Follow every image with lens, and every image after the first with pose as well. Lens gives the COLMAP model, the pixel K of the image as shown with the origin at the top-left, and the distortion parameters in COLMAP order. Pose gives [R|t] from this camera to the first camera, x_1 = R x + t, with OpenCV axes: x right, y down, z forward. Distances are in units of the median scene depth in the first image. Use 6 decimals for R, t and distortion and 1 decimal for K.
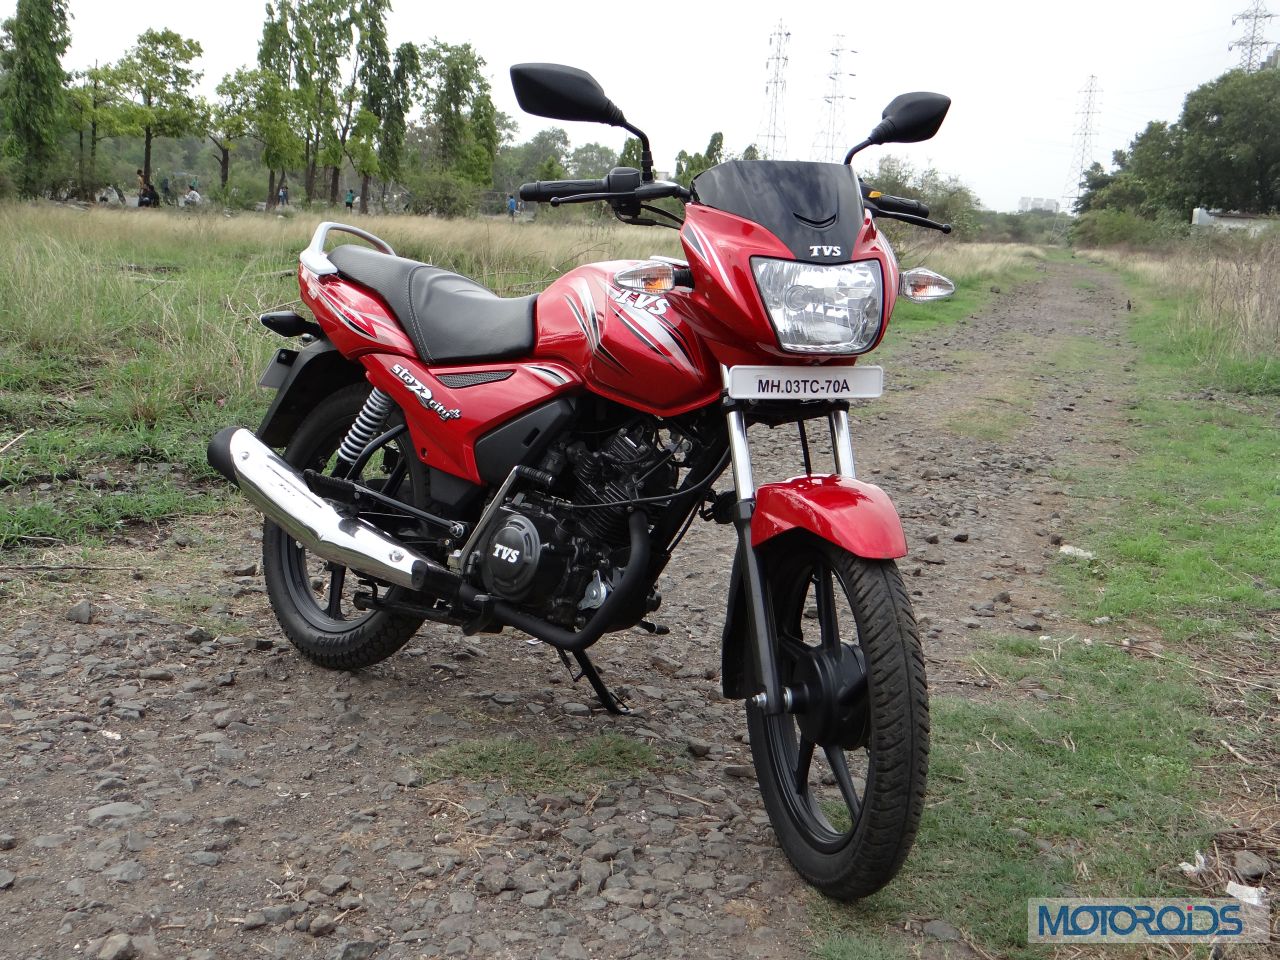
lens RADIAL K [[1515.5, 0, 649.3], [0, 1515.5, 477.1], [0, 0, 1]] dist [0.024642, 0.000000]
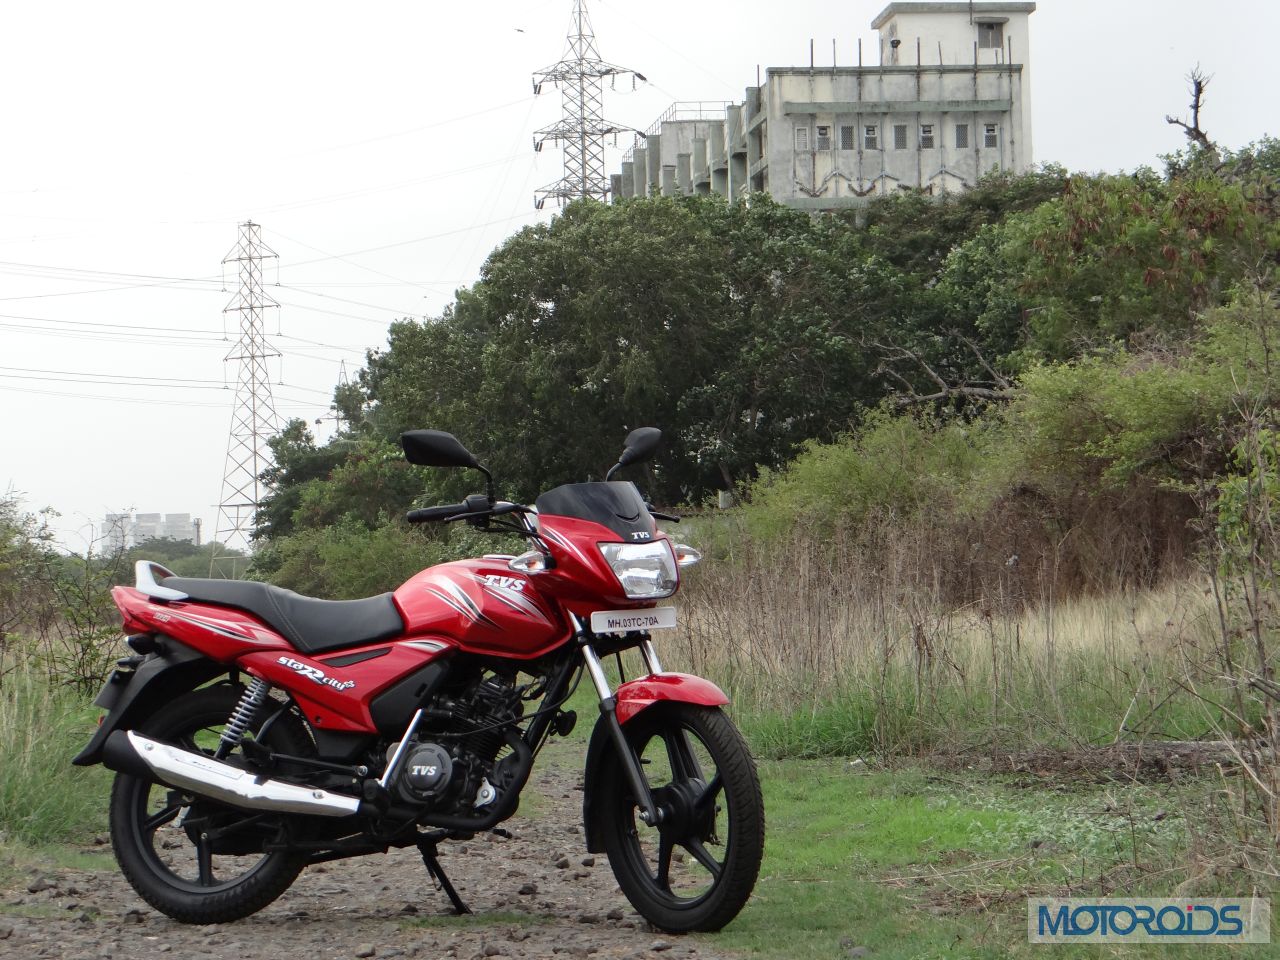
lens RADIAL K [[4185.3, 0, 638.2], [0, 4185.3, 477.1], [0, 0, 1]] dist [0.105706, 0.000000]
pose [[0.925970, -0.074974, 0.370078, -1.315033], [0.145417, 0.975300, -0.166263, 0.455341], [-0.348472, 0.207771, 0.914001, -2.645403]]
